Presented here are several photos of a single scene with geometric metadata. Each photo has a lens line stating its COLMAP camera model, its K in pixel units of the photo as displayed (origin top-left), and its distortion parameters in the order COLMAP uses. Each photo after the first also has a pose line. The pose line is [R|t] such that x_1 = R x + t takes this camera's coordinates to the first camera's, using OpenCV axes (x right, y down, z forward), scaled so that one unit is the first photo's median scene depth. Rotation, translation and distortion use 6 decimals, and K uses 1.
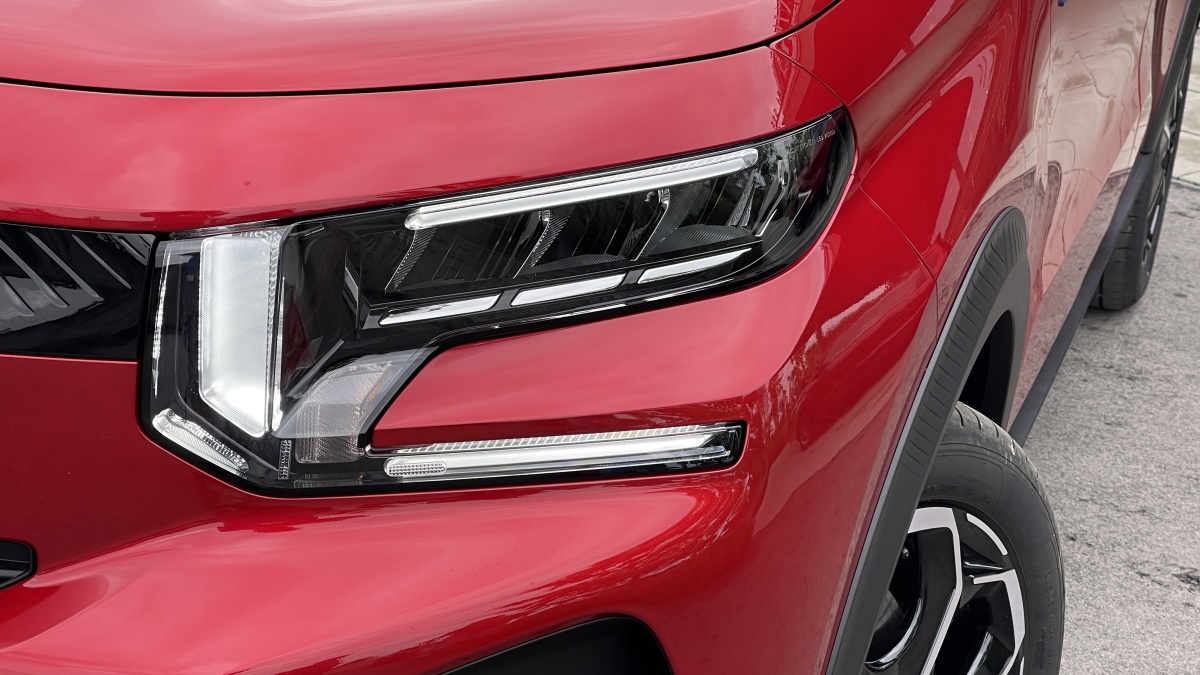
lens RADIAL K [[2223.2, 0, 600.0], [0, 2223.2, 337.5], [0, 0, 1]] dist [0.182973, 0.129355]
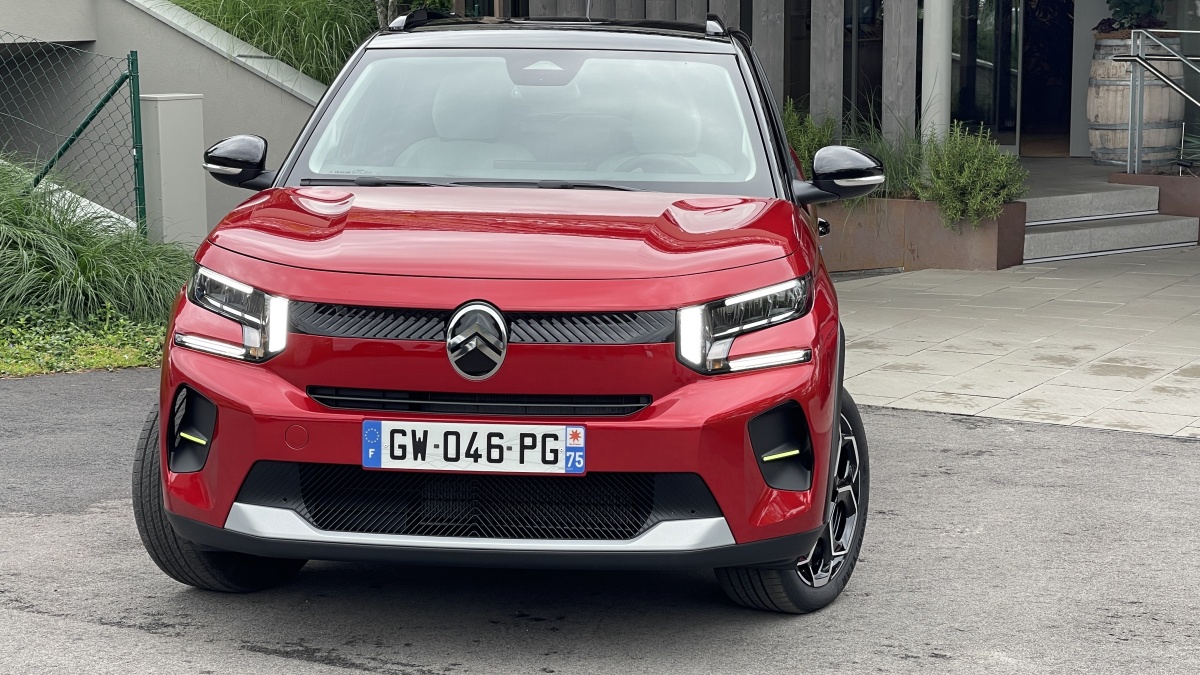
lens RADIAL K [[2223.2, 0, 600.0], [0, 2223.2, 337.5], [0, 0, 1]] dist [0.182973, 0.129355]
pose [[0.961609, -0.127574, 0.242967, -1.165717], [0.172960, 0.969135, -0.175678, 0.606817], [-0.213056, 0.210958, 0.953994, -2.463772]]
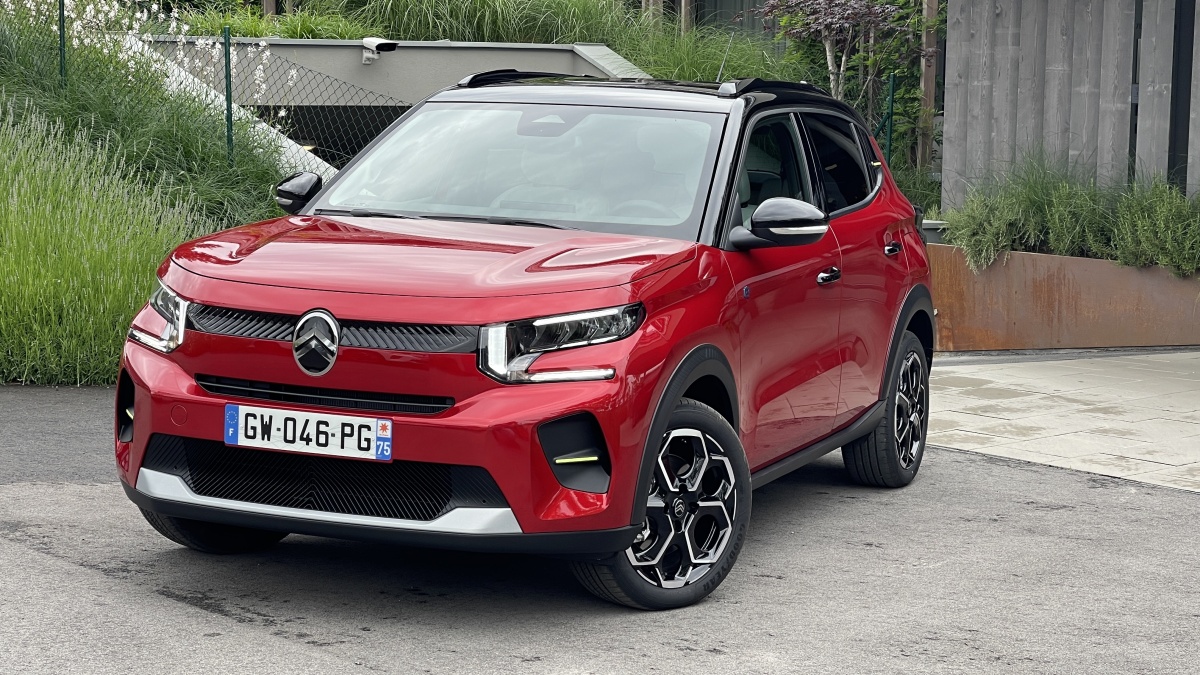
lens RADIAL K [[2223.2, 0, 600.0], [0, 2223.2, 337.5], [0, 0, 1]] dist [0.182973, 0.129355]
pose [[0.995737, -0.067290, -0.063091, 0.301166], [0.050161, 0.969016, -0.241851, 0.987180], [0.077411, 0.237655, 0.968260, -3.062672]]
